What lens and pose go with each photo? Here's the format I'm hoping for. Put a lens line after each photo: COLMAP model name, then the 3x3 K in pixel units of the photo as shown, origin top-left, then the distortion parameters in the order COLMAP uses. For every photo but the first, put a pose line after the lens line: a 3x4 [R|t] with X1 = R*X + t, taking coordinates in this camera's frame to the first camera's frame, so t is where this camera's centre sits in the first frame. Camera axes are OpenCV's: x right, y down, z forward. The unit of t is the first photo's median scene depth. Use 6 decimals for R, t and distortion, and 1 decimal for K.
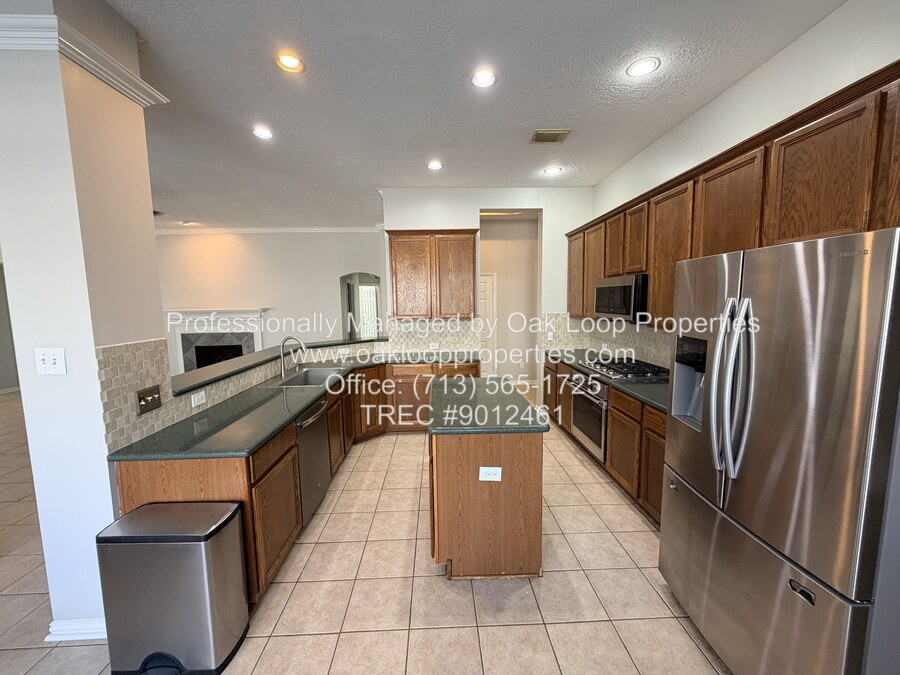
lens RADIAL K [[357.8, 0, 449.8], [0, 357.8, 337.0], [0, 0, 1]] dist [0.000853, -0.000150]
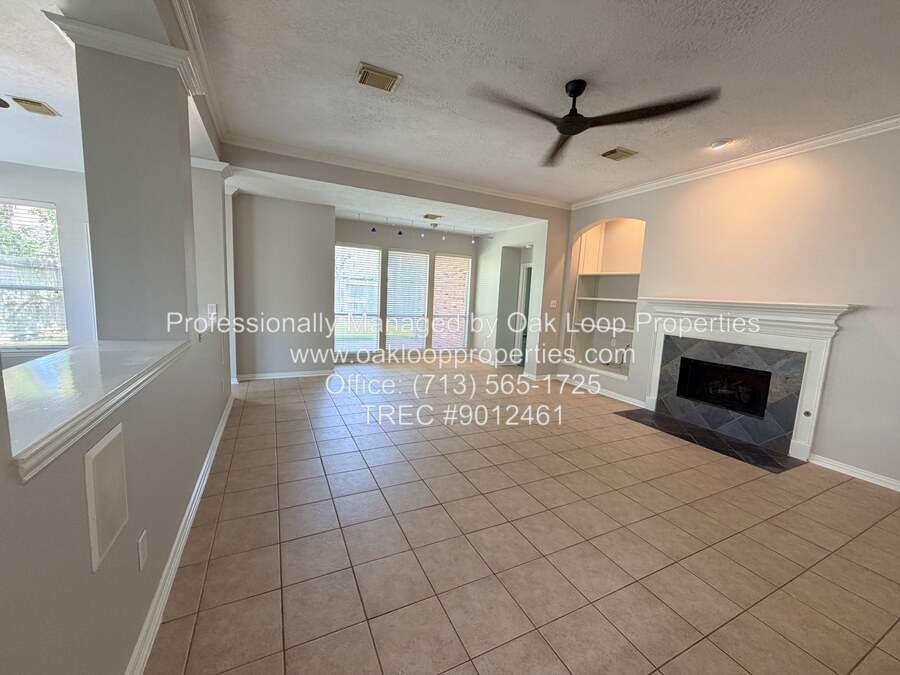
lens RADIAL K [[357.8, 0, 448.4], [0, 357.8, 336.9], [0, 0, 1]] dist [0.000853, -0.000150]
pose [[0.409402, 0.148649, -0.900163, -0.780581], [-0.146531, 0.984543, 0.095939, -0.024679], [0.900510, 0.092624, 0.424855, 0.873781]]
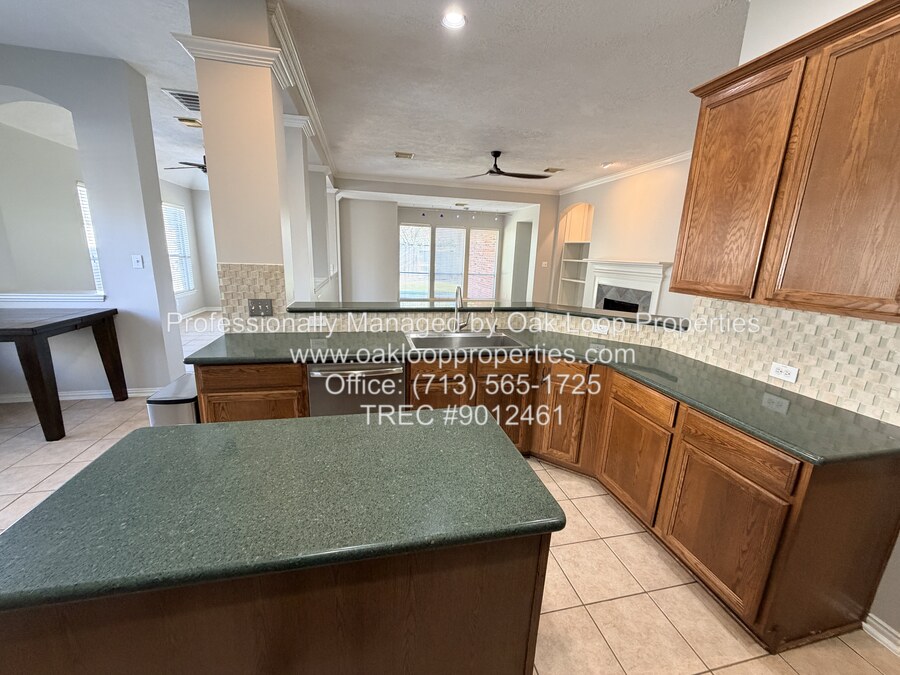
lens RADIAL K [[357.8, 0, 447.8], [0, 357.8, 336.3], [0, 0, 1]] dist [0.000853, -0.000150]
pose [[0.191252, 0.247132, -0.949920, 0.412054], [-0.138039, 0.964938, 0.223247, -0.081638], [0.971786, 0.088430, 0.218661, 0.934452]]
